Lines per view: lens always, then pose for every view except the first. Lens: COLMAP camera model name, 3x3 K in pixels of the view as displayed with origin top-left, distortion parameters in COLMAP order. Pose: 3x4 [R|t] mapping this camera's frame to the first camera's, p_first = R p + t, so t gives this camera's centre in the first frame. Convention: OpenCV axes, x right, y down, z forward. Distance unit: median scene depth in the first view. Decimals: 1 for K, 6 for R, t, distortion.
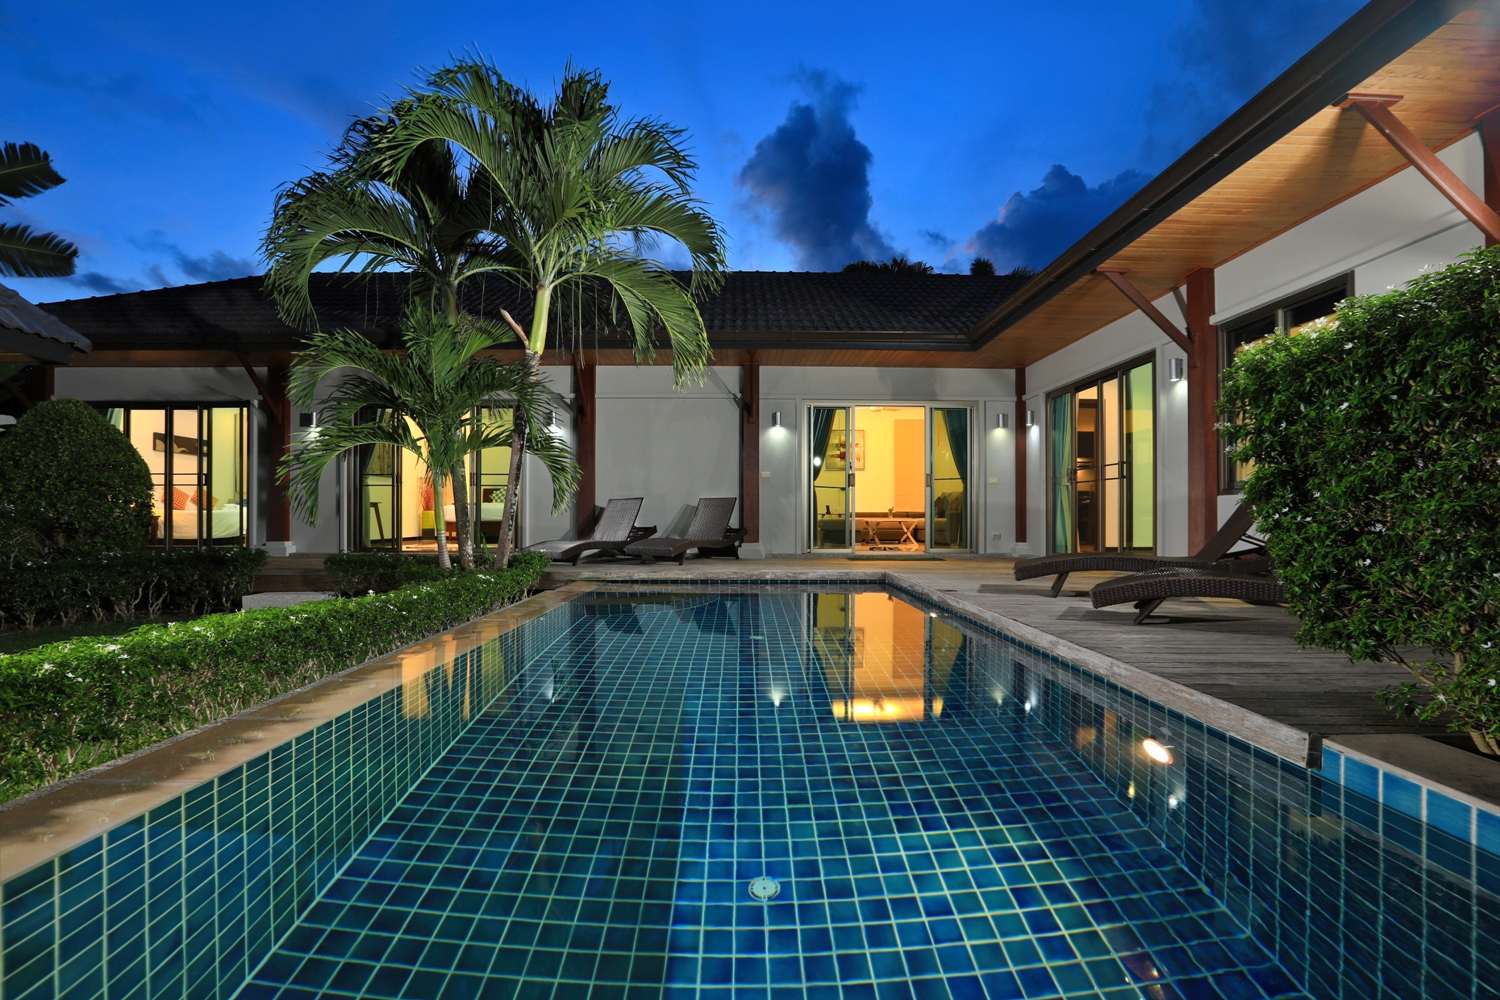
lens RADIAL K [[702.4, 0, 740.9], [0, 702.4, 504.9], [0, 0, 1]] dist [-0.060874, 0.036708]
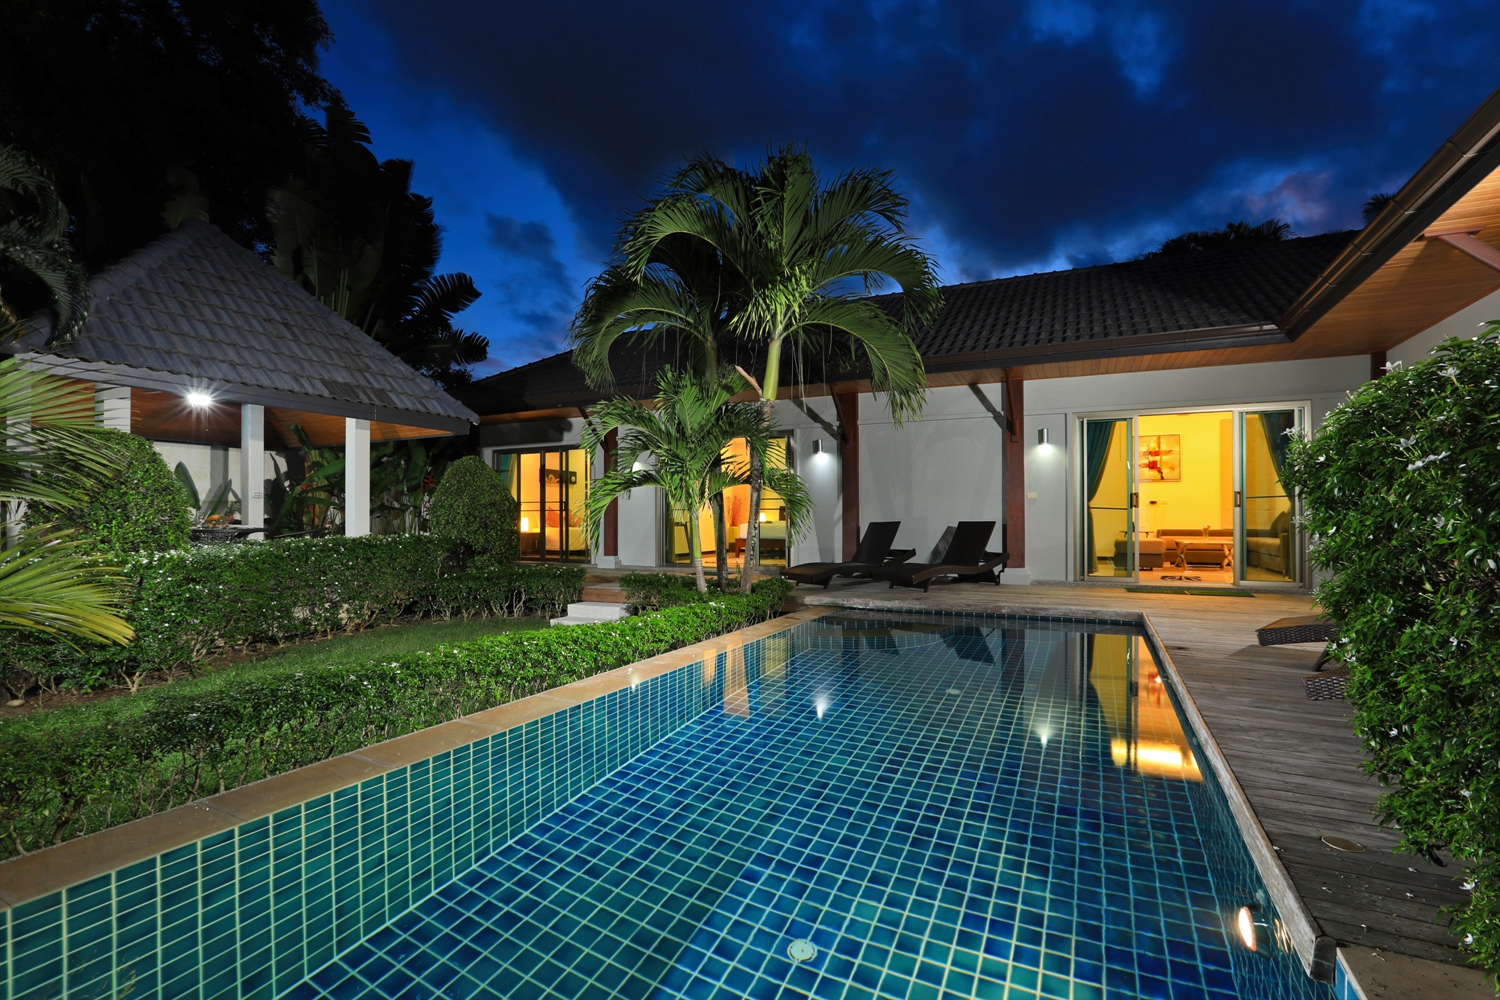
lens RADIAL K [[702.4, 0, 740.9], [0, 702.4, 504.9], [0, 0, 1]] dist [-0.060874, 0.036708]
pose [[0.887489, -0.011705, -0.460679, 0.120056], [0.012212, 0.999924, -0.001881, -0.034289], [0.460666, -0.003956, 0.887565, -0.005632]]
